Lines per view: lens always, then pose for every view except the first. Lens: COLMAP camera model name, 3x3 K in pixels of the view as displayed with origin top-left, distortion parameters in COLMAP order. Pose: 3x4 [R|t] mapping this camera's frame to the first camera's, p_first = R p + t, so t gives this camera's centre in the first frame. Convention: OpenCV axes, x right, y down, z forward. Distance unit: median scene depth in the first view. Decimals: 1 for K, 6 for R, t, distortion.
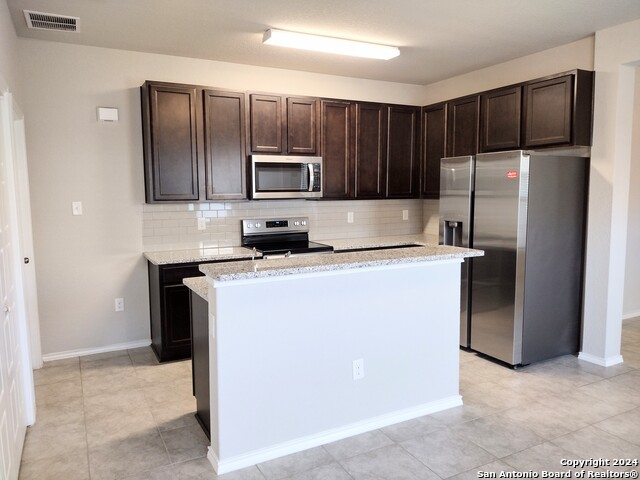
lens RADIAL K [[483.0, 0, 320.0], [0, 483.0, 240.0], [0, 0, 1]] dist [0.077557, -0.114951]
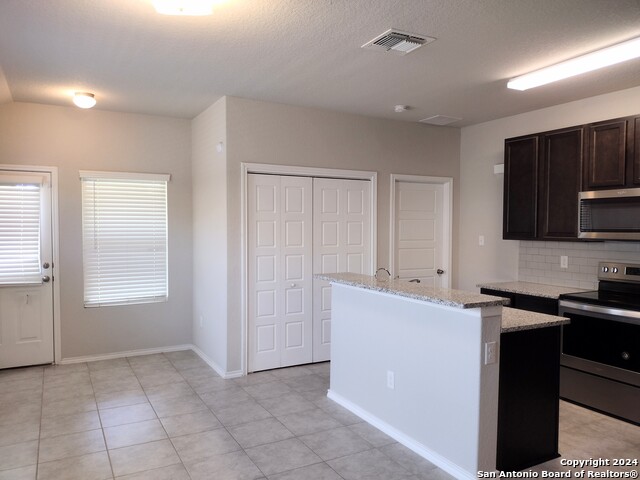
lens RADIAL K [[483.0, 0, 320.0], [0, 483.0, 240.0], [0, 0, 1]] dist [0.077557, -0.114951]
pose [[0.009966, 0.036767, -0.999274, 0.798732], [-0.110963, 0.993193, 0.035437, -0.060547], [0.993775, 0.110529, 0.013978, 0.494691]]
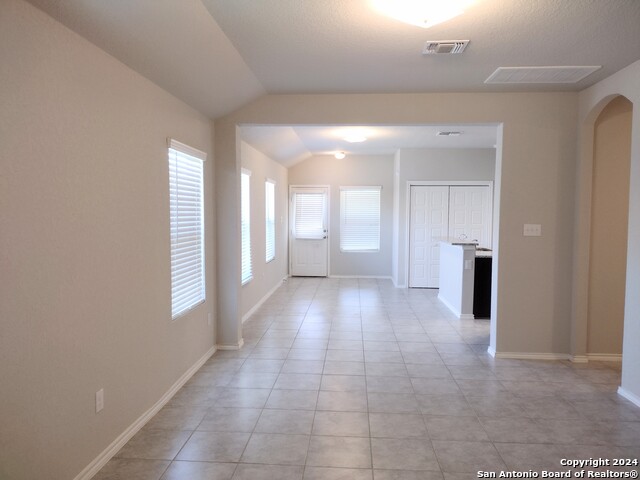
lens RADIAL K [[483.0, 0, 320.0], [0, 483.0, 240.0], [0, 0, 1]] dist [0.077557, -0.114951]
pose [[-0.530601, 0.053180, -0.845952, 1.697339], [-0.094771, 0.988050, 0.121555, -0.135674], [0.842307, 0.144669, -0.519221, 1.111046]]
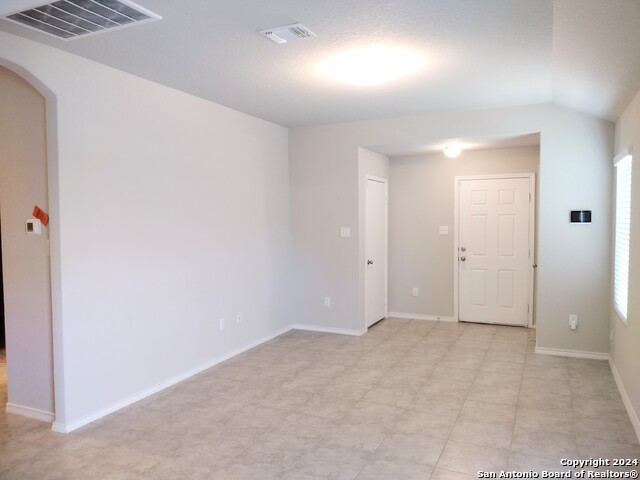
lens RADIAL K [[491.5, 0, 323.0], [0, 491.5, 242.7], [0, 0, 1]] dist [0.078765, -0.132648]
pose [[0.795799, -0.031262, 0.604753, 0.519864], [0.069357, 0.996800, -0.039739, -0.038962], [-0.601576, 0.073568, 0.795421, 0.264844]]
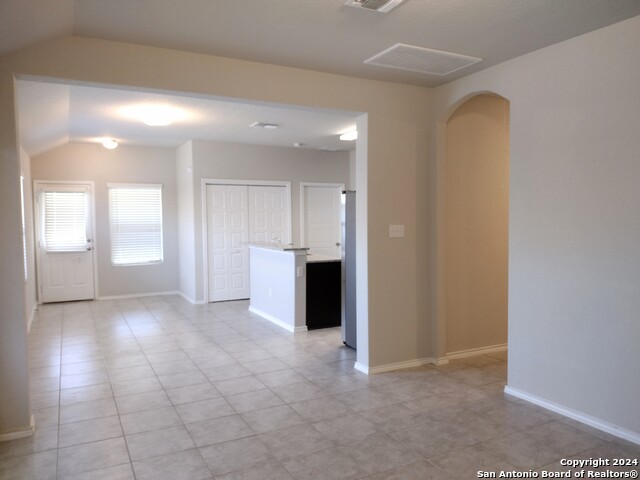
lens RADIAL K [[491.5, 0, 323.0], [0, 491.5, 242.7], [0, 0, 1]] dist [0.078765, -0.132648]
pose [[-0.012737, 0.062708, -0.997951, 1.552102], [-0.100615, 0.992886, 0.063673, -0.095825], [0.994844, 0.101220, -0.006337, 0.793996]]
